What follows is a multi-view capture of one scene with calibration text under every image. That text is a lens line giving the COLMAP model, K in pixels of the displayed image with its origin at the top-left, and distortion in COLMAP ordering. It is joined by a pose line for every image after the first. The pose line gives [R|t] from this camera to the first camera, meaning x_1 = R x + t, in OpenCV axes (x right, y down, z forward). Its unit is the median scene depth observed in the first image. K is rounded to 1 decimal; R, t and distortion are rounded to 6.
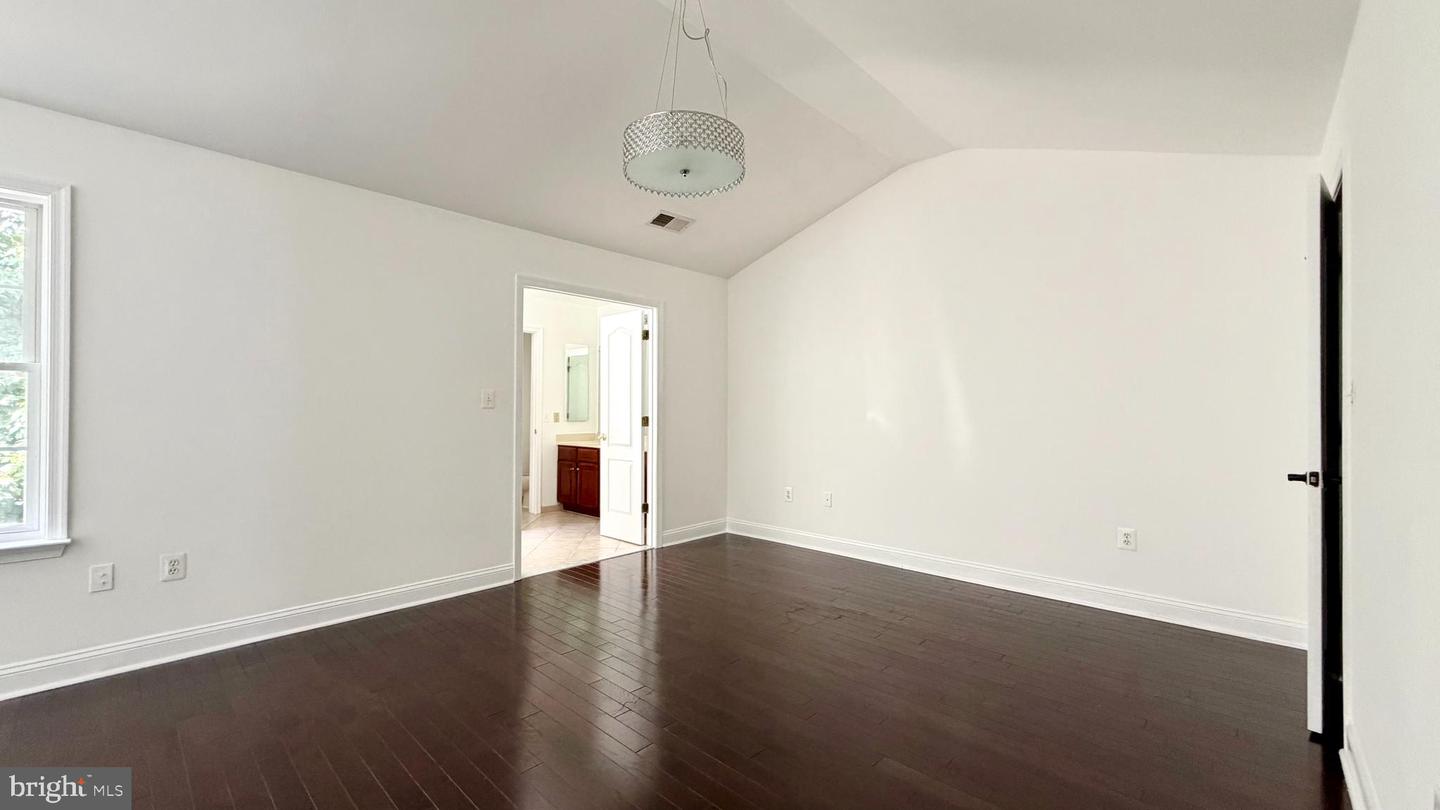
lens RADIAL K [[575.8, 0, 721.3], [0, 575.8, 400.8], [0, 0, 1]] dist [0.003117, -0.000083]
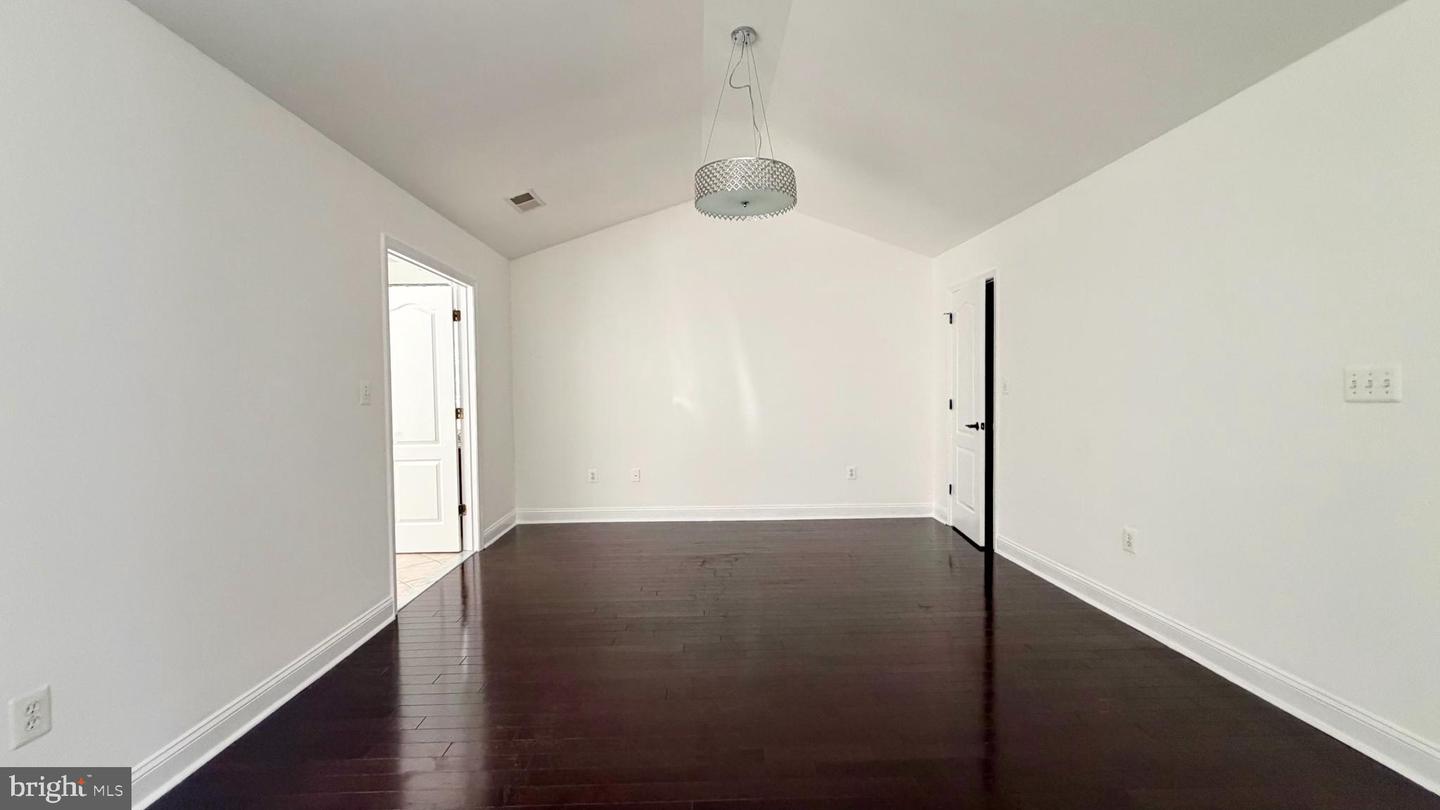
lens RADIAL K [[575.8, 0, 716.6], [0, 575.8, 404.1], [0, 0, 1]] dist [0.003117, -0.000083]
pose [[0.705931, -0.031799, 0.707566, -0.491809], [0.002293, 0.999089, 0.042613, -0.015846], [-0.708277, -0.028459, 0.705361, 0.093410]]
